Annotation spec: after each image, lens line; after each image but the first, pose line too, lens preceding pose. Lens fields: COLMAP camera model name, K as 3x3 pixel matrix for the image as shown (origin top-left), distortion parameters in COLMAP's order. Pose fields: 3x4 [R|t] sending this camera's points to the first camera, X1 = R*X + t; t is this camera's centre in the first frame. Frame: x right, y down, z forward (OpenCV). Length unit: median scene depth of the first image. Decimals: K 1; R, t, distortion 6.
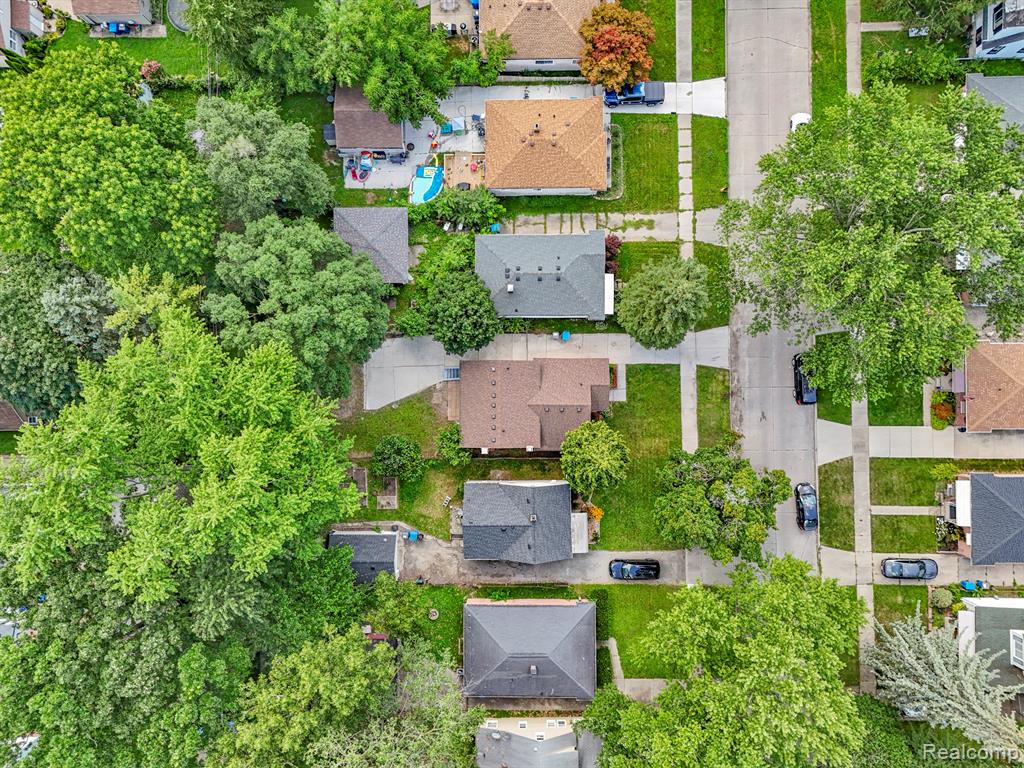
lens RADIAL K [[754.6, 0, 512.0], [0, 754.6, 384.0], [0, 0, 1]] dist [0.065706, -0.058074]
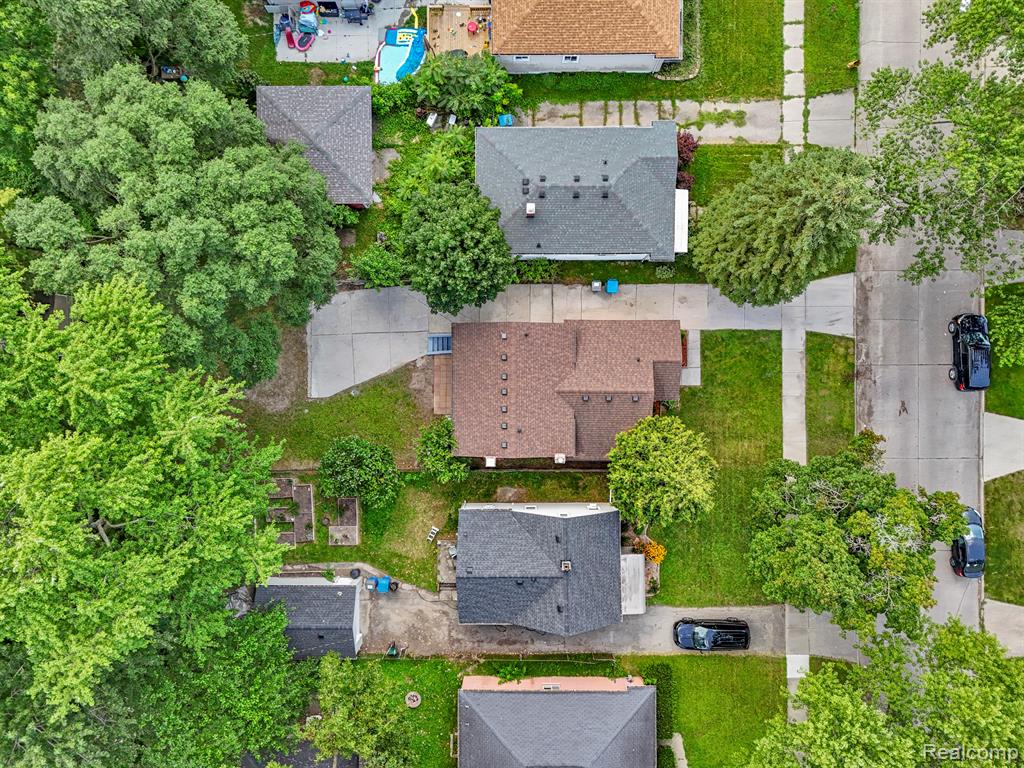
lens RADIAL K [[754.6, 0, 512.0], [0, 754.6, 384.0], [0, 0, 1]] dist [0.065706, -0.058074]
pose [[0.999945, 0.000751, 0.010482, -0.023234], [-0.000953, 0.999813, 0.019311, 0.008744], [-0.010465, -0.019320, 0.999759, 0.335032]]
